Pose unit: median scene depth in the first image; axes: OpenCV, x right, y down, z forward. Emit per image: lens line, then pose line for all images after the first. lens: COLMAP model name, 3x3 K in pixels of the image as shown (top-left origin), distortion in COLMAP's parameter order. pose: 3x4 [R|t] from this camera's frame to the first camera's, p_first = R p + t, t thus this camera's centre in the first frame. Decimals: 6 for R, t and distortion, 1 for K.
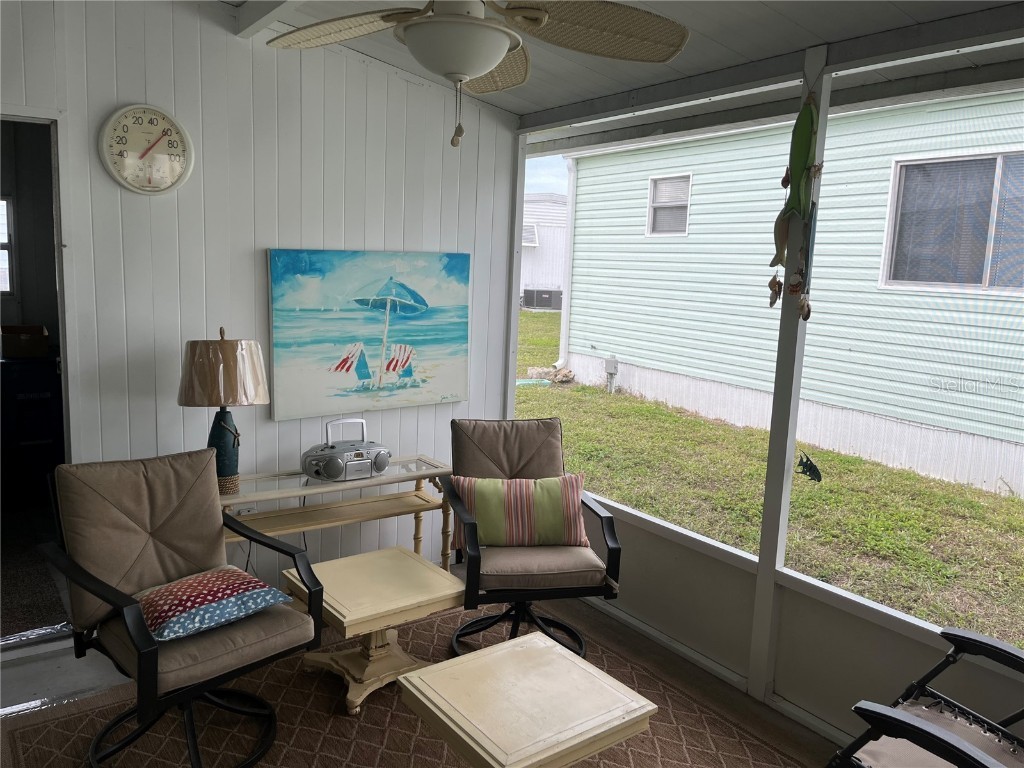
lens RADIAL K [[767.4, 0, 500.1], [0, 767.4, 389.0], [0, 0, 1]] dist [0.058189, -0.095617]
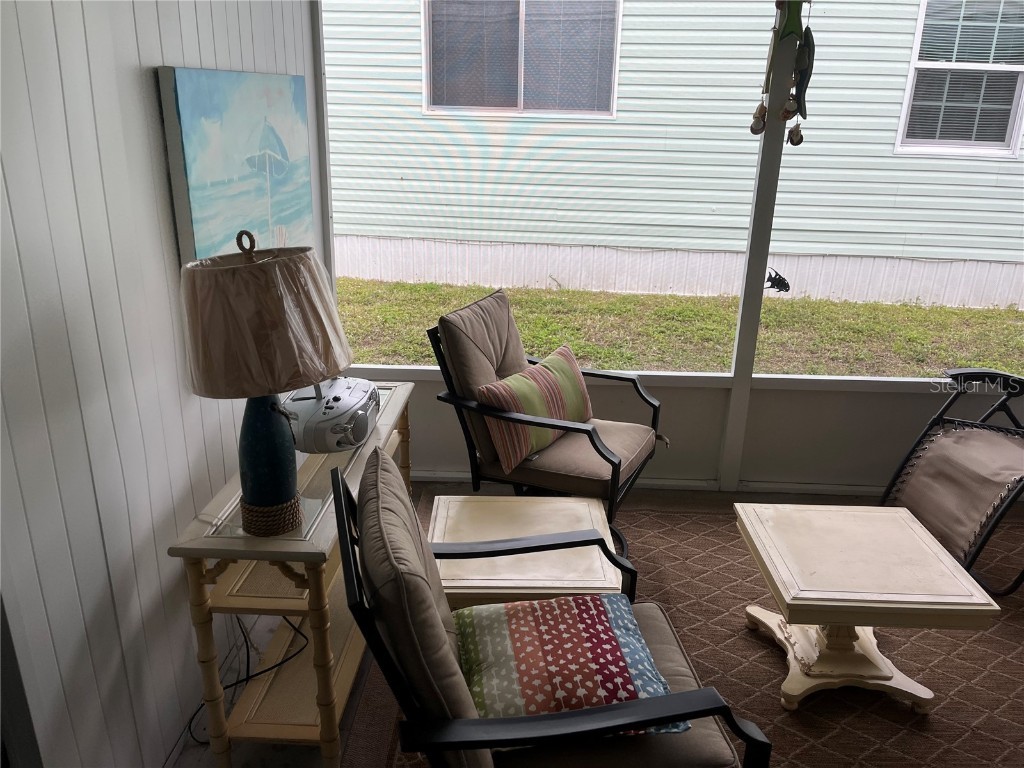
lens RADIAL K [[771.7, 0, 524.7], [0, 771.7, 384.2], [0, 0, 1]] dist [0.076055, -0.107159]
pose [[0.616113, -0.285435, 0.734120, -0.591560], [0.130260, 0.956119, 0.262430, -0.084935], [-0.776812, -0.066060, 0.626258, 0.468782]]
